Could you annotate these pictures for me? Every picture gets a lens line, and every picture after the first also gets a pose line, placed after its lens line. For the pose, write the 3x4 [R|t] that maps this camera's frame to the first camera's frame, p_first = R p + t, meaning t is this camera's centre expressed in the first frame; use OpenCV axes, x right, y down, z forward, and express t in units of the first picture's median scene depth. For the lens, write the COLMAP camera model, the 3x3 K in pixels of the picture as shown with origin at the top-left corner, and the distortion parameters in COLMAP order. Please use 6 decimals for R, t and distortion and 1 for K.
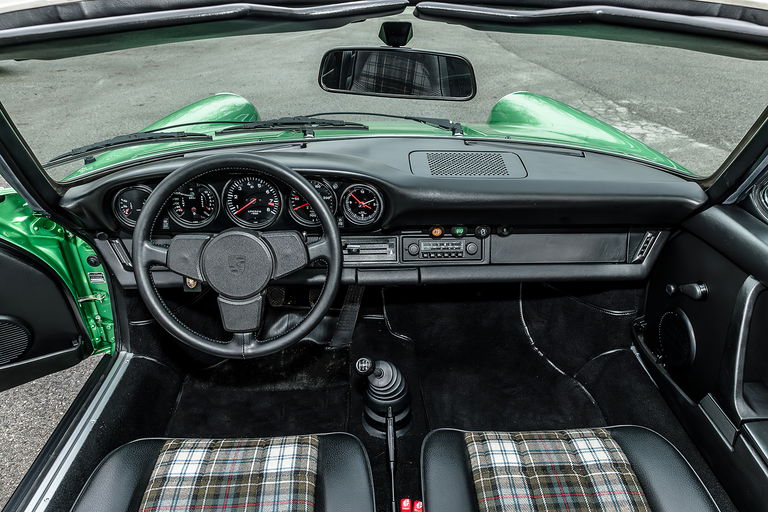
lens RADIAL K [[534.6, 0, 380.9], [0, 534.6, 256.7], [0, 0, 1]] dist [0.006159, -0.004800]
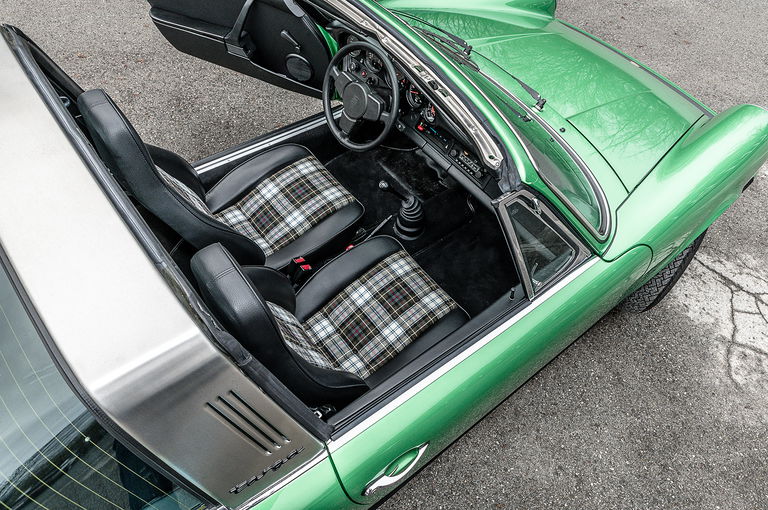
lens RADIAL K [[534.6, 0, 383.4], [0, 534.6, 258.6], [0, 0, 1]] dist [0.006159, -0.004800]
pose [[0.591929, 0.681591, -0.430179, 0.920236], [-0.487359, 0.727780, 0.482511, -0.497255], [0.641951, -0.075961, 0.762973, -0.438857]]
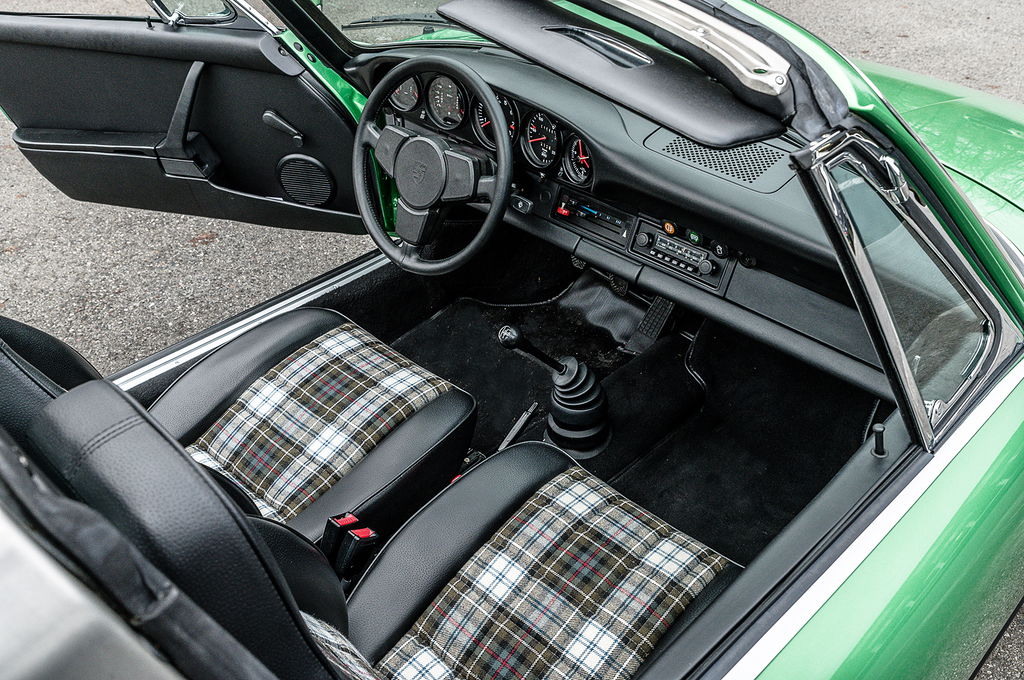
lens RADIAL K [[963.7, 0, 507.2], [0, 963.7, 333.2], [0, 0, 1]] dist [-0.002066, 0.000000]
pose [[0.690922, 0.413636, -0.592901, 0.864931], [-0.347279, 0.909215, 0.229620, -0.152493], [0.634054, 0.047252, 0.771844, -0.202663]]
